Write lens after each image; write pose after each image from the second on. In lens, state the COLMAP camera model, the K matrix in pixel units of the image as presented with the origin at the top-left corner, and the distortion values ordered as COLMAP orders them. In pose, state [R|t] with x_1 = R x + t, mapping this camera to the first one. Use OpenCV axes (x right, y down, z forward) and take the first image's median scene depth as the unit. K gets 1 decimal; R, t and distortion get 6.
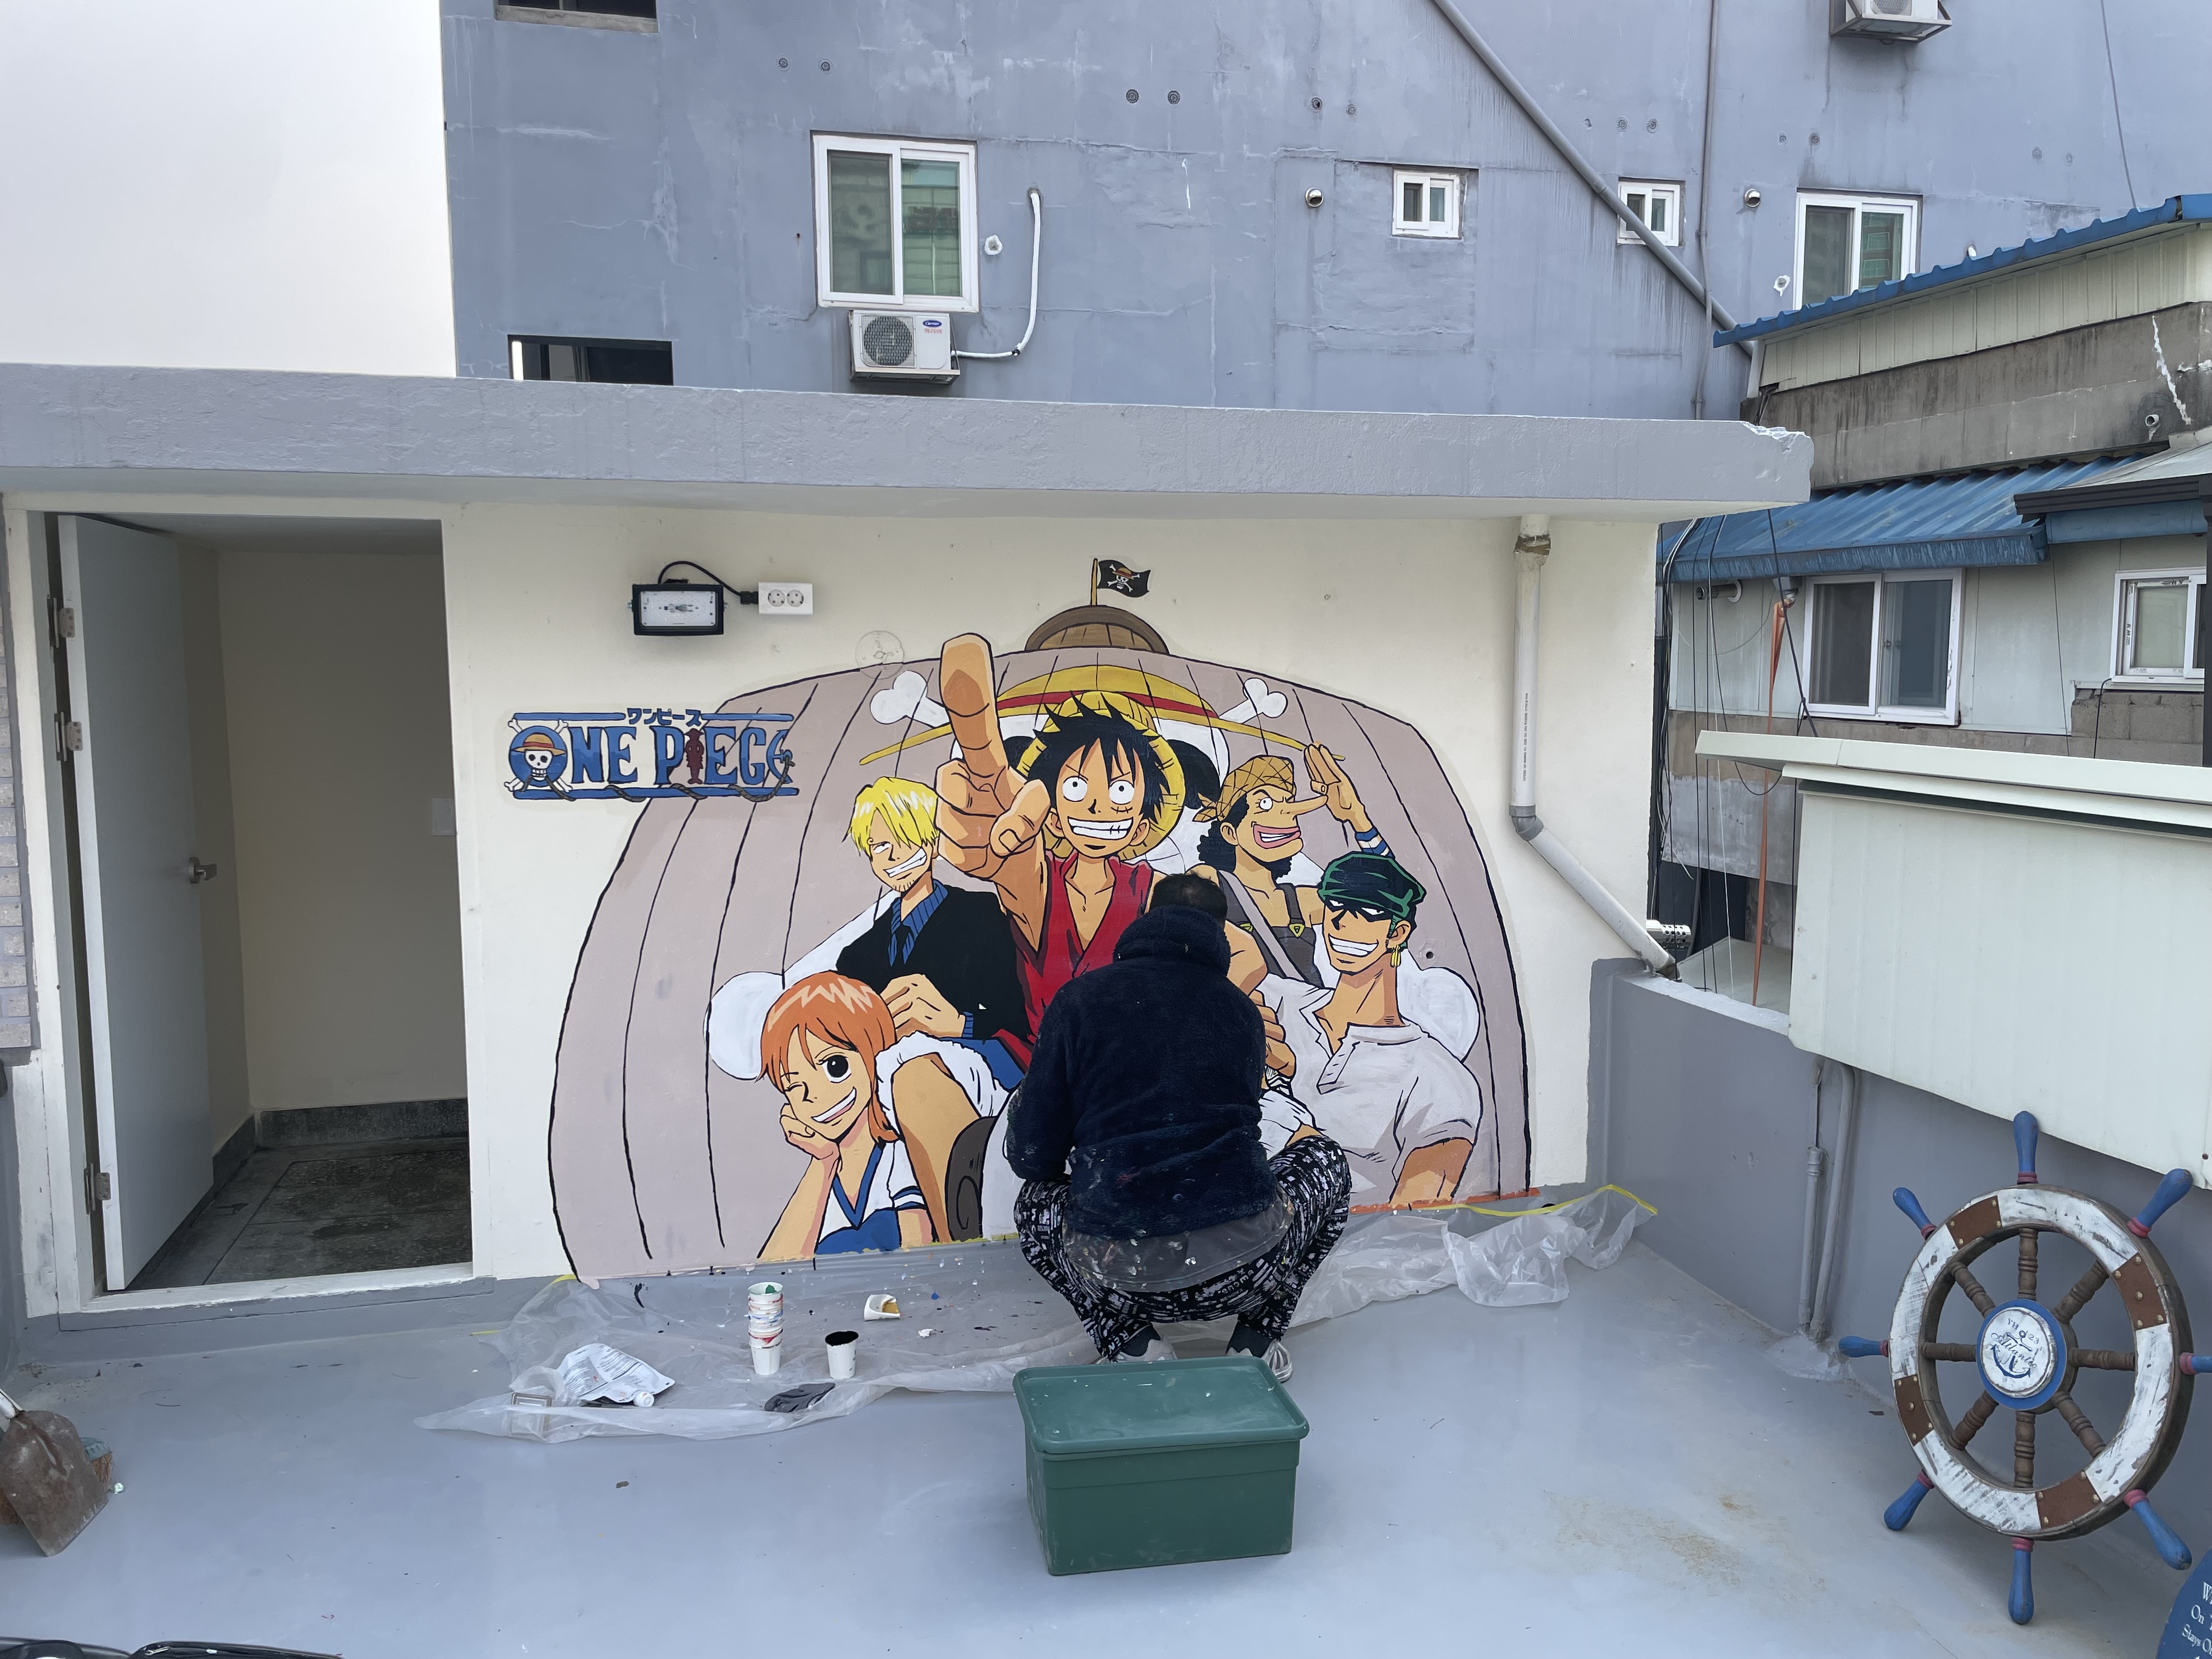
lens RADIAL K [[1671.5, 0, 1106.0], [0, 1671.5, 829.5], [0, 0, 1]] dist [0.113994, -0.210496]
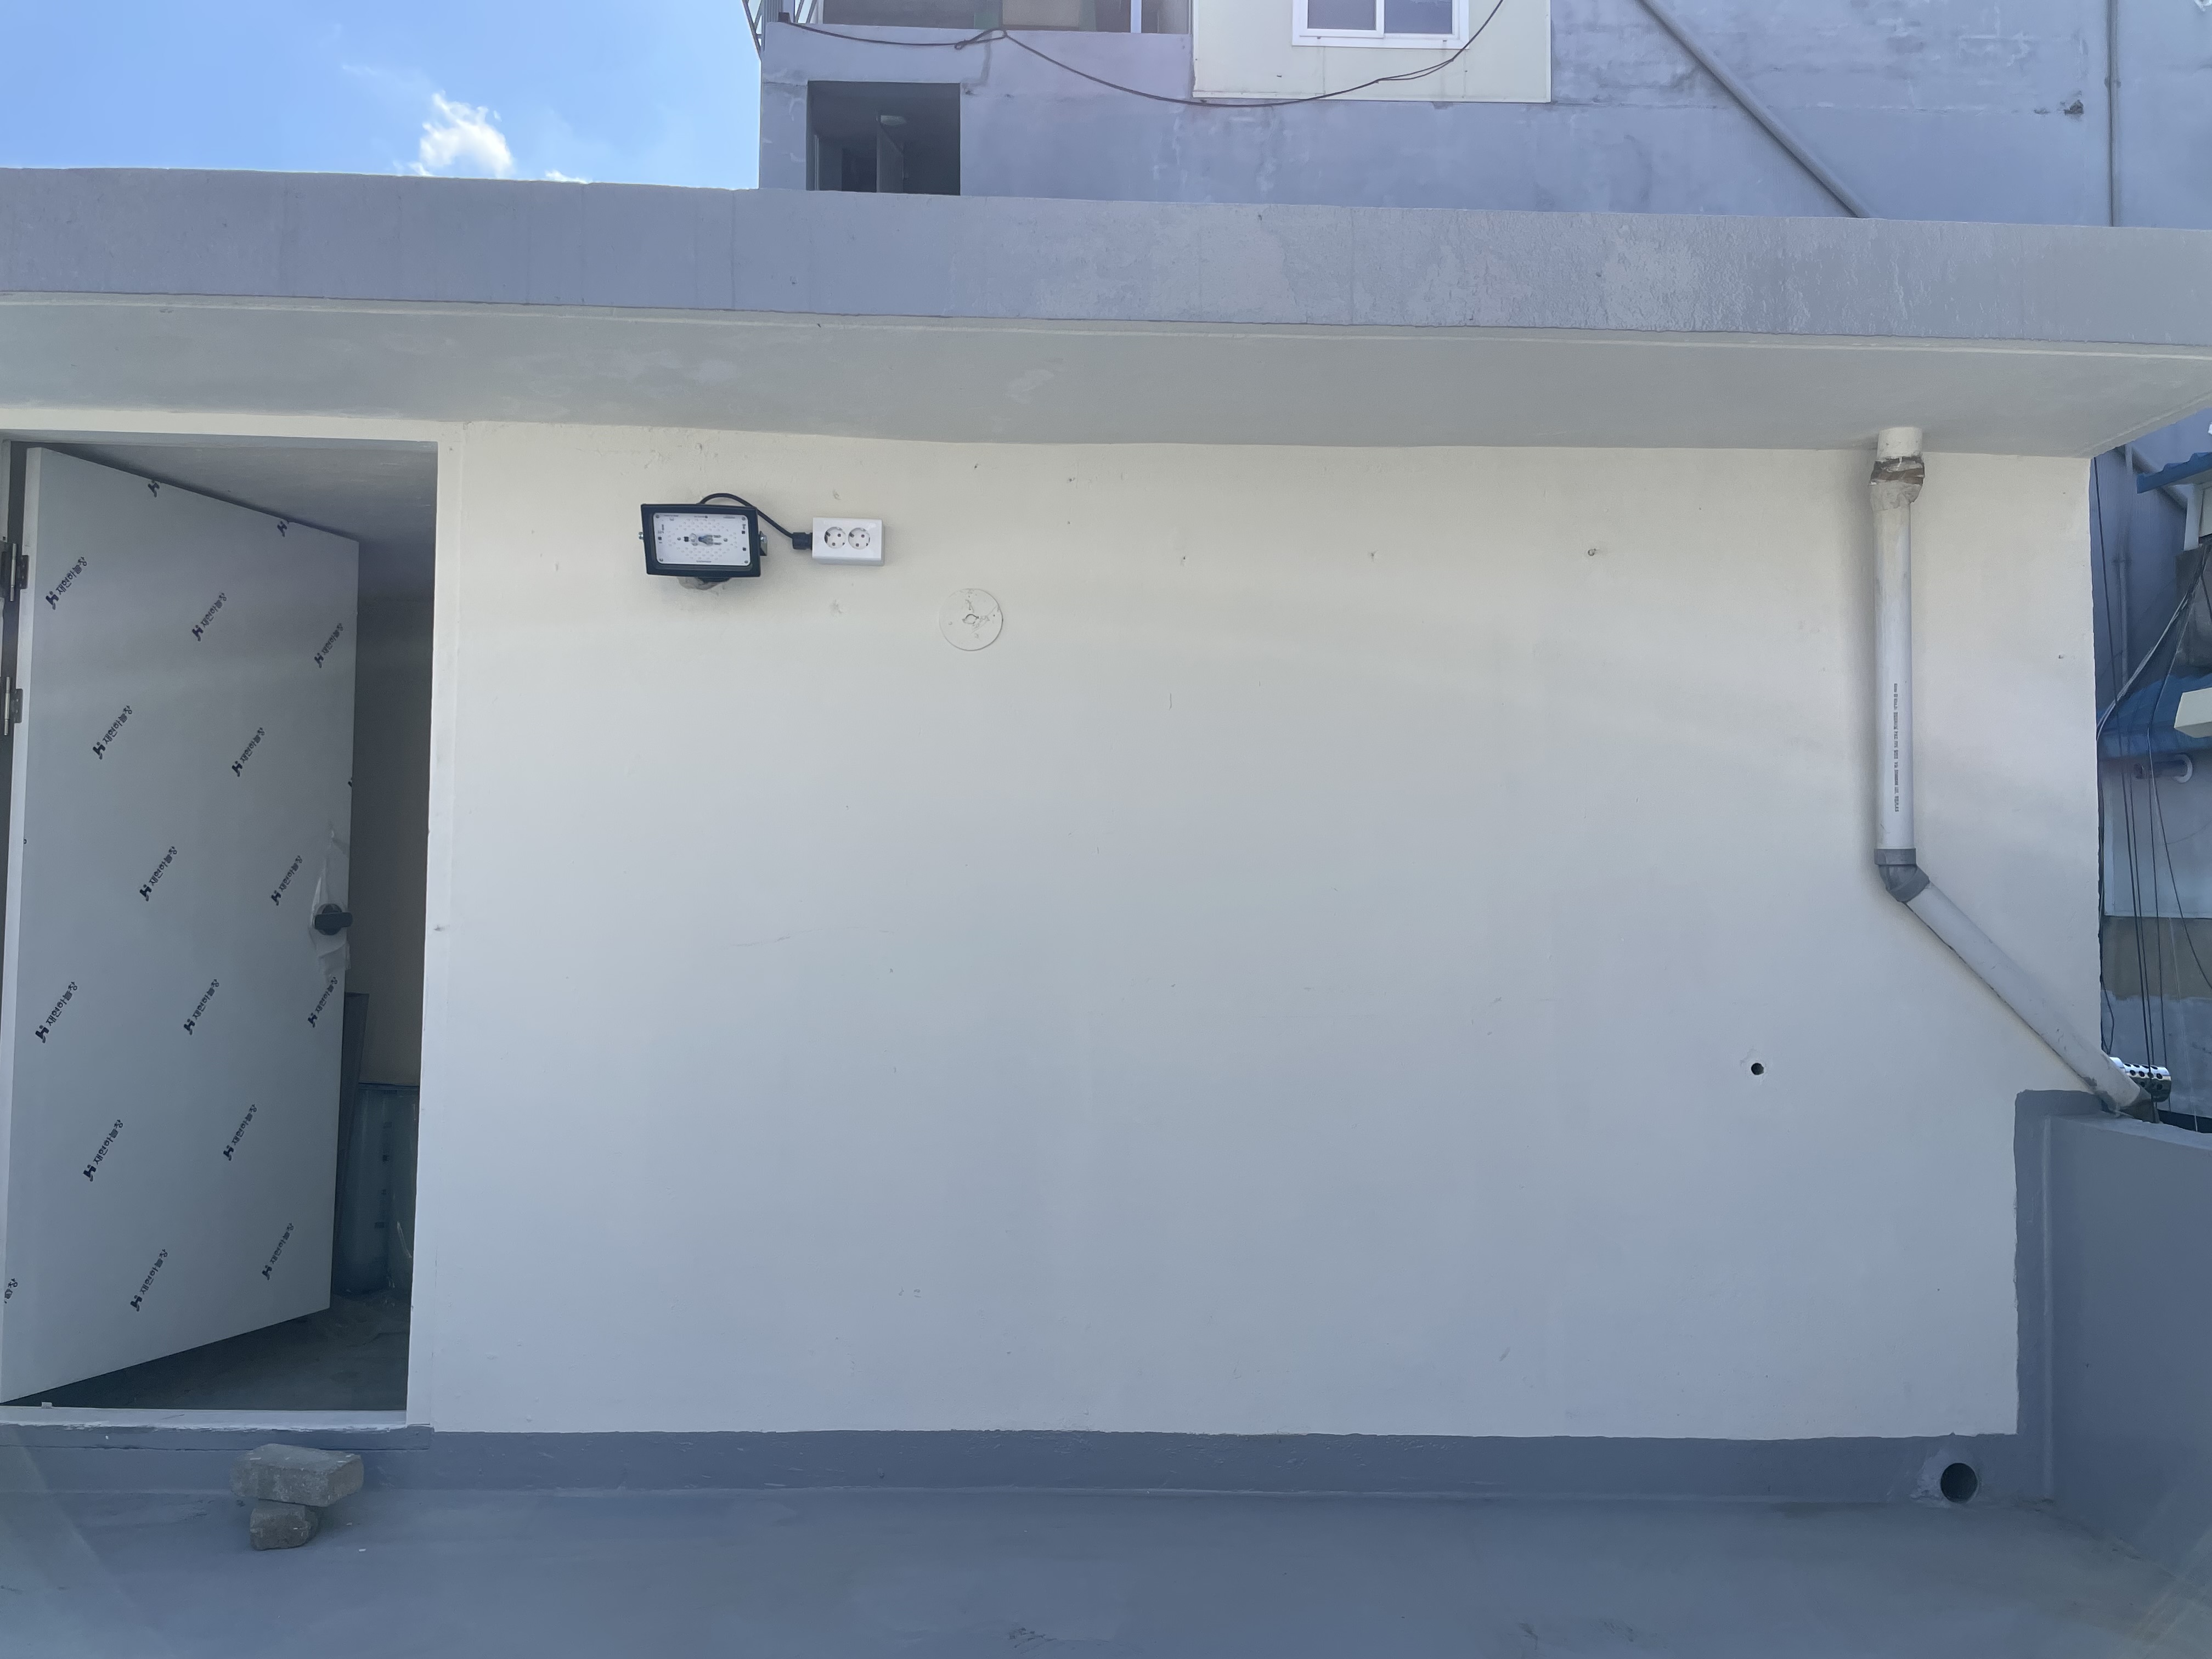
lens RADIAL K [[1646.7, 0, 1106.0], [0, 1646.7, 829.5], [0, 0, 1]] dist [0.078484, -0.114579]
pose [[0.977060, 0.007456, -0.212832, 0.081213], [-0.041701, 0.986738, -0.156872, 0.099966], [0.208840, 0.162148, 0.964414, 0.289308]]
